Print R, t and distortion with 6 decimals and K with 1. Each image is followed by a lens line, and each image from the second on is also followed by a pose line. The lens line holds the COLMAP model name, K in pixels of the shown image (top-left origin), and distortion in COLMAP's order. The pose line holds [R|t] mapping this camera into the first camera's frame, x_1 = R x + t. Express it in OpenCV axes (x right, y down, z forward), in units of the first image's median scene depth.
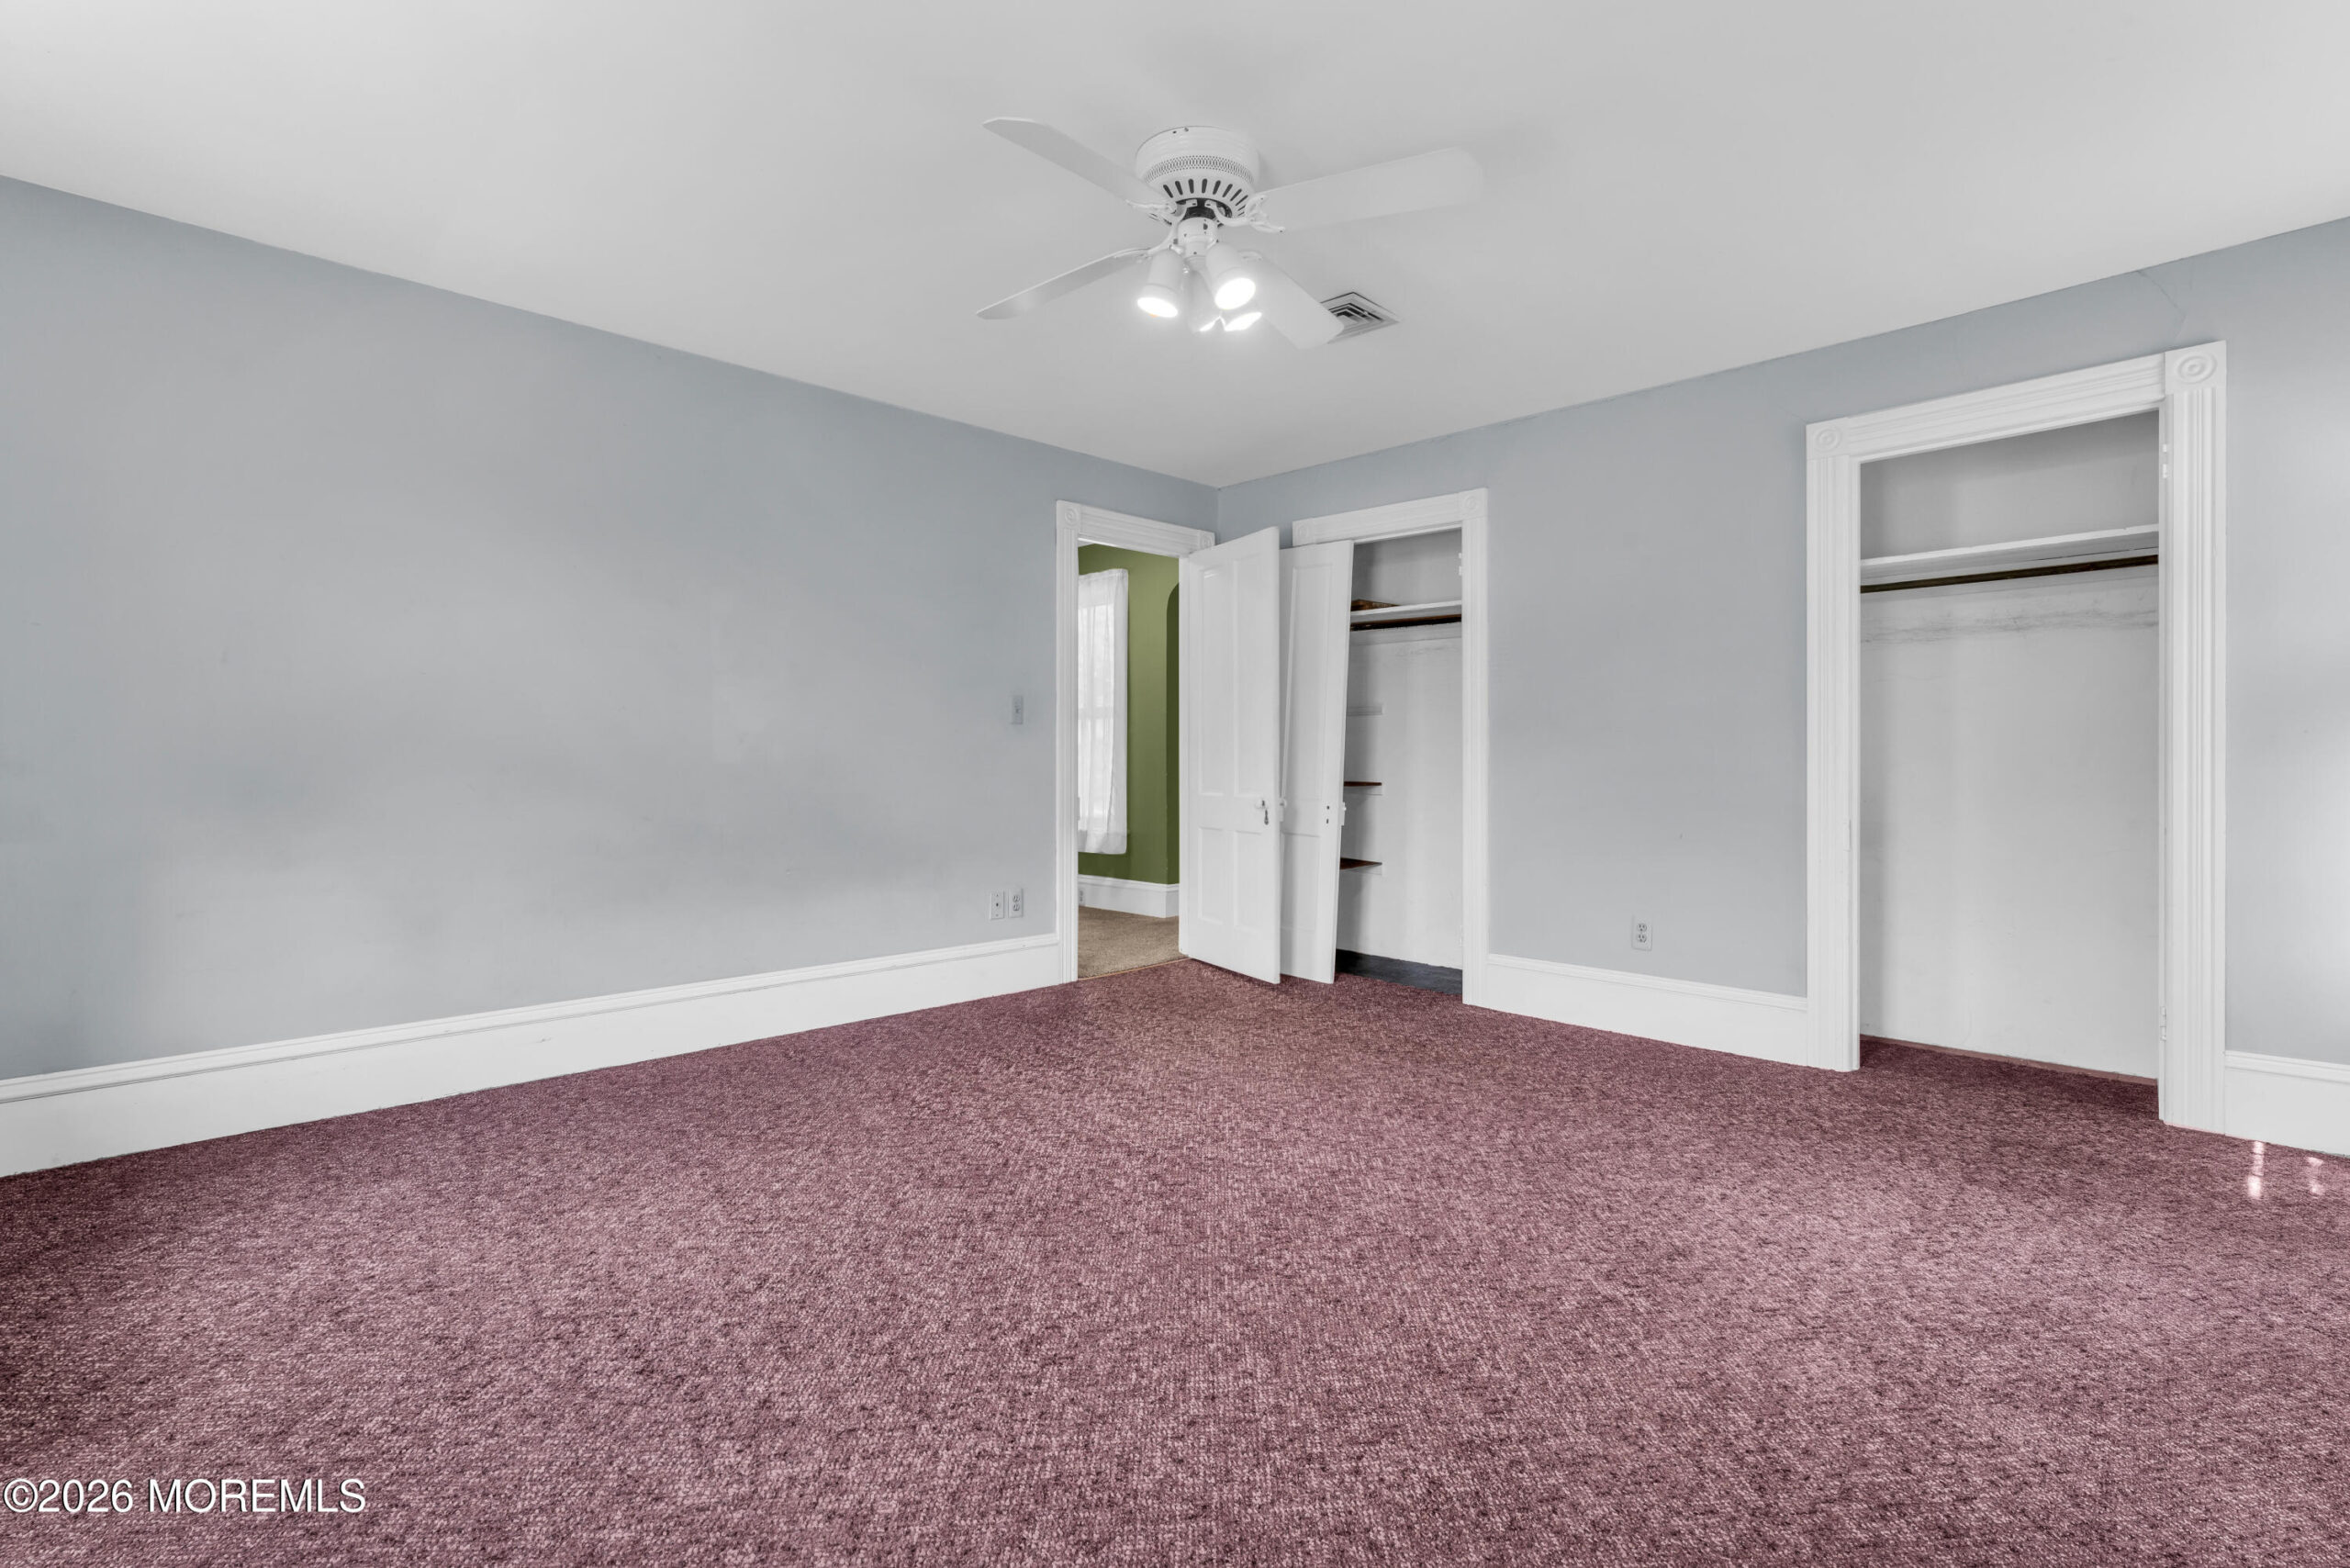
lens RADIAL K [[1153.7, 0, 1177.8], [0, 1153.7, 743.9], [0, 0, 1]] dist [-0.003667, -0.000616]
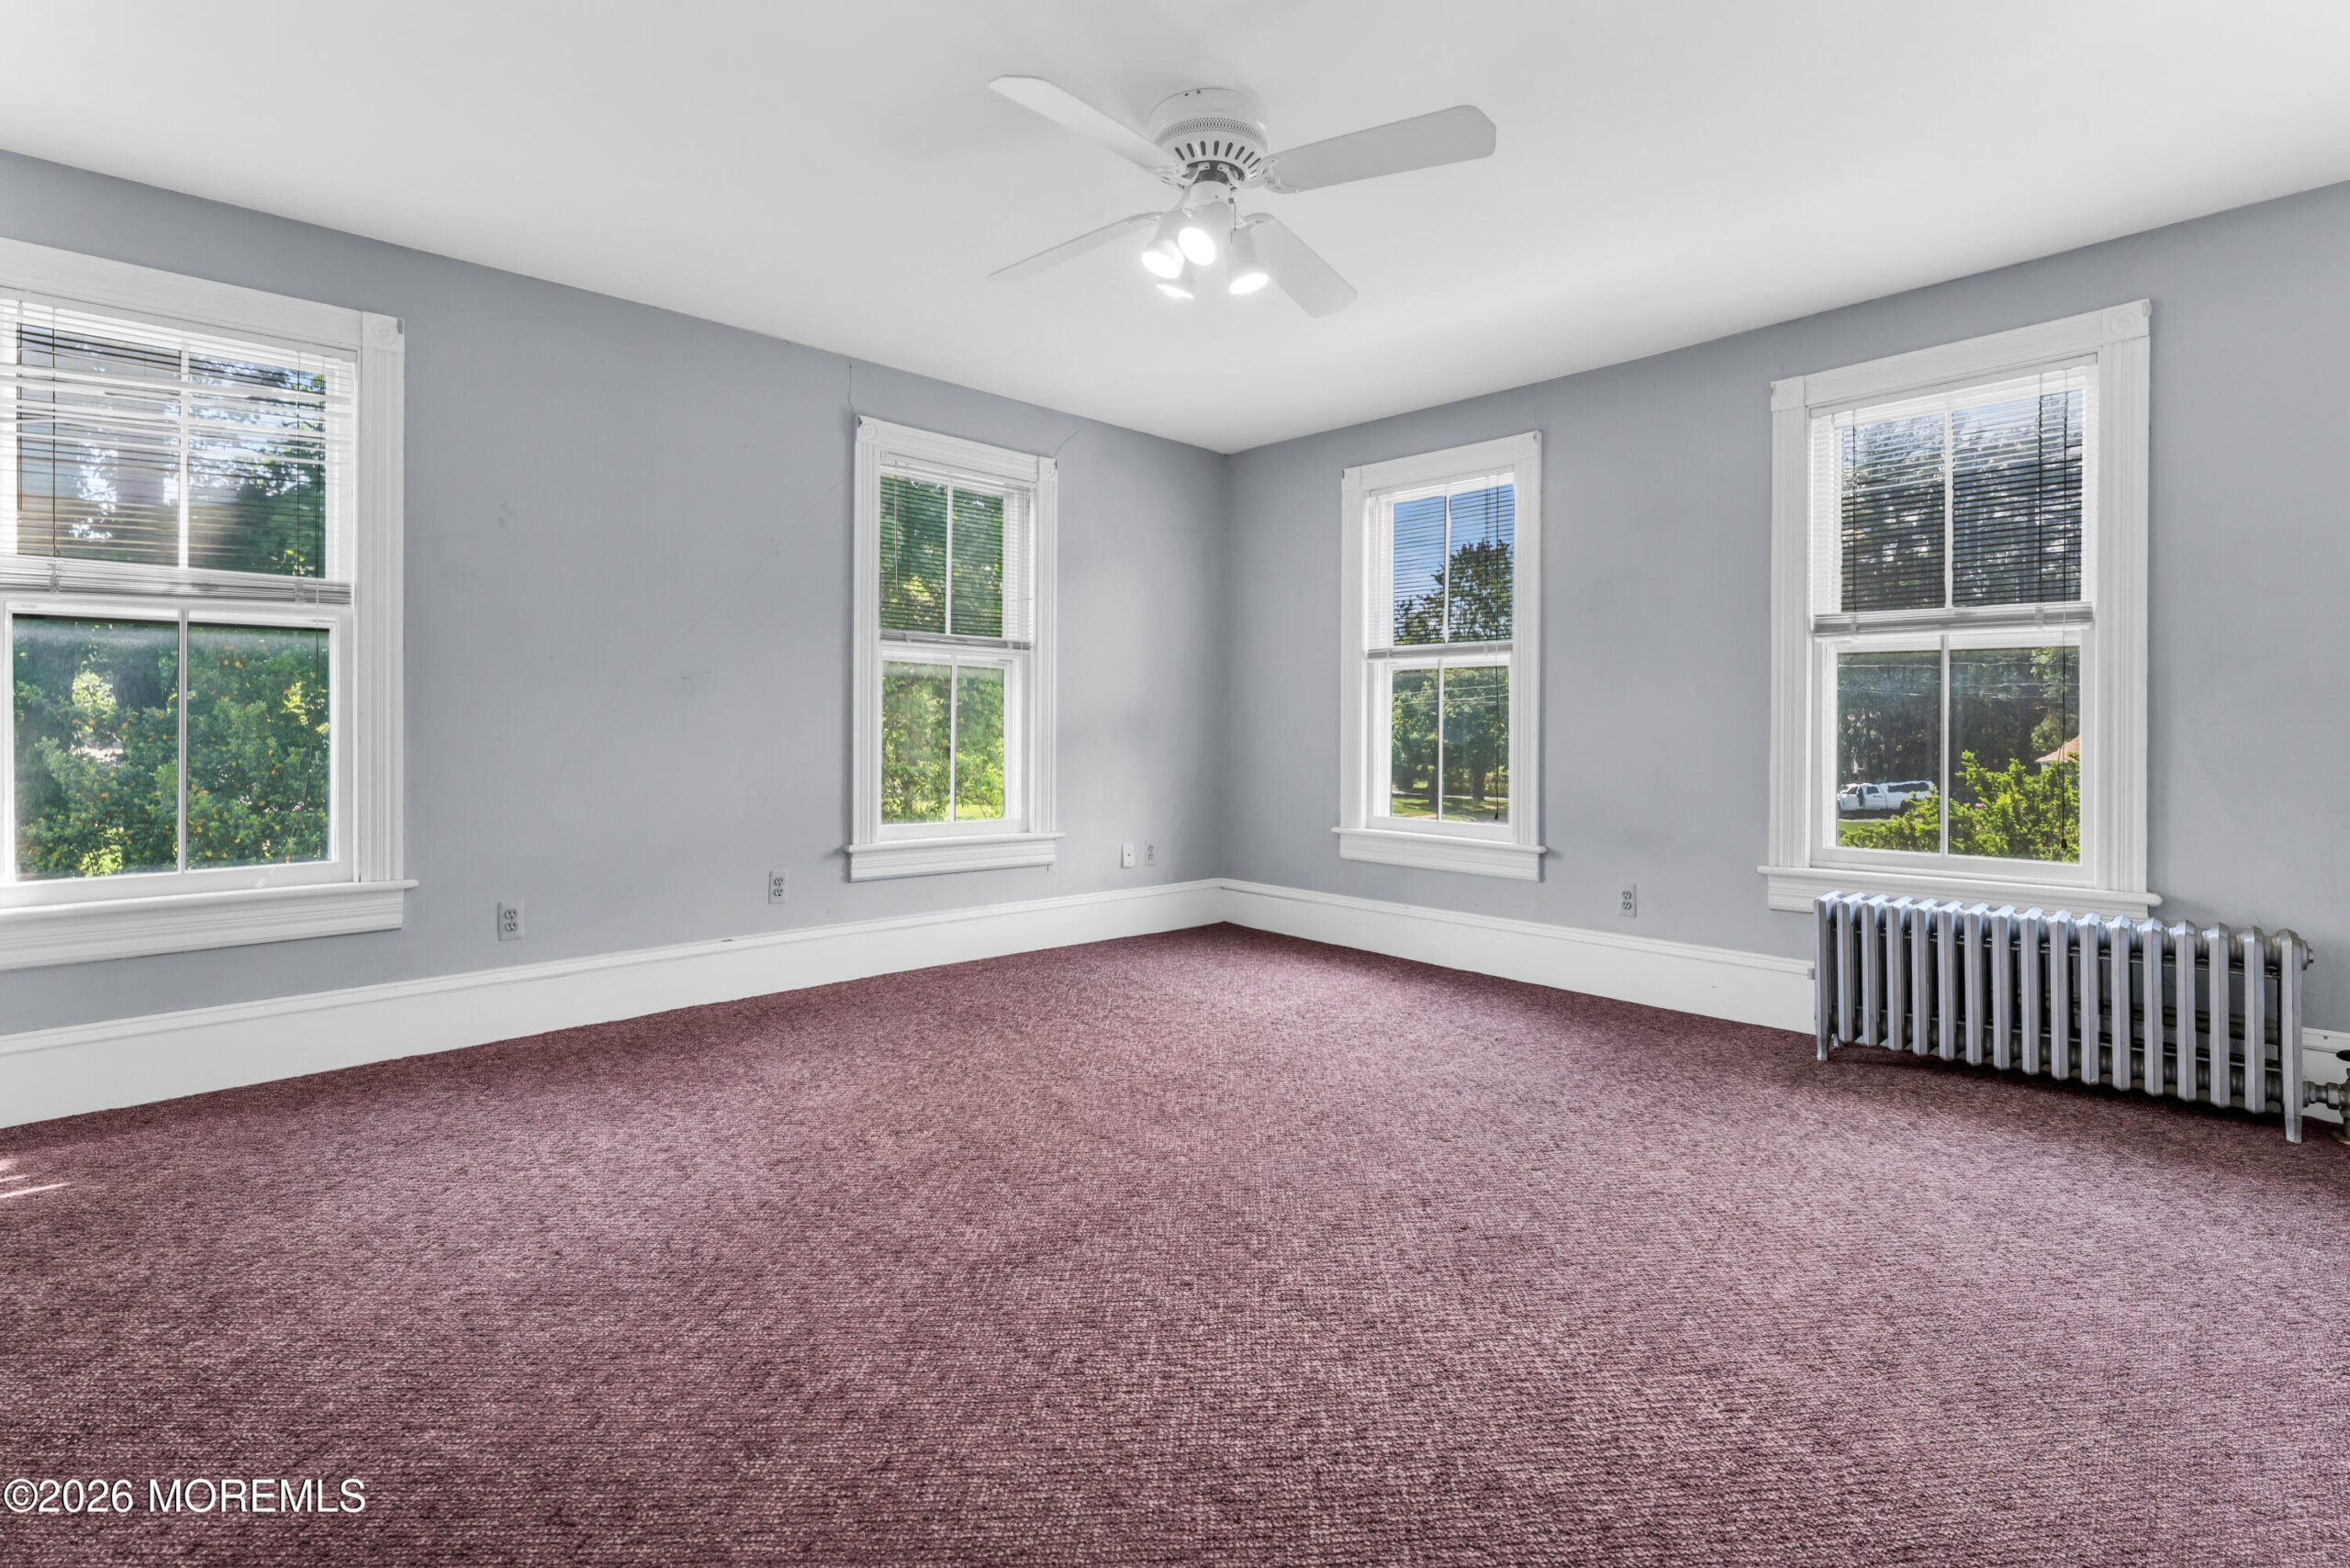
lens RADIAL K [[1153.7, 0, 1177.8], [0, 1153.7, 743.9], [0, 0, 1]] dist [-0.003667, -0.000616]
pose [[-0.999683, -0.005892, 0.024463, 0.019554], [-0.005613, 0.999919, 0.011441, 0.017178], [-0.024529, 0.011300, -0.999635, 1.931673]]
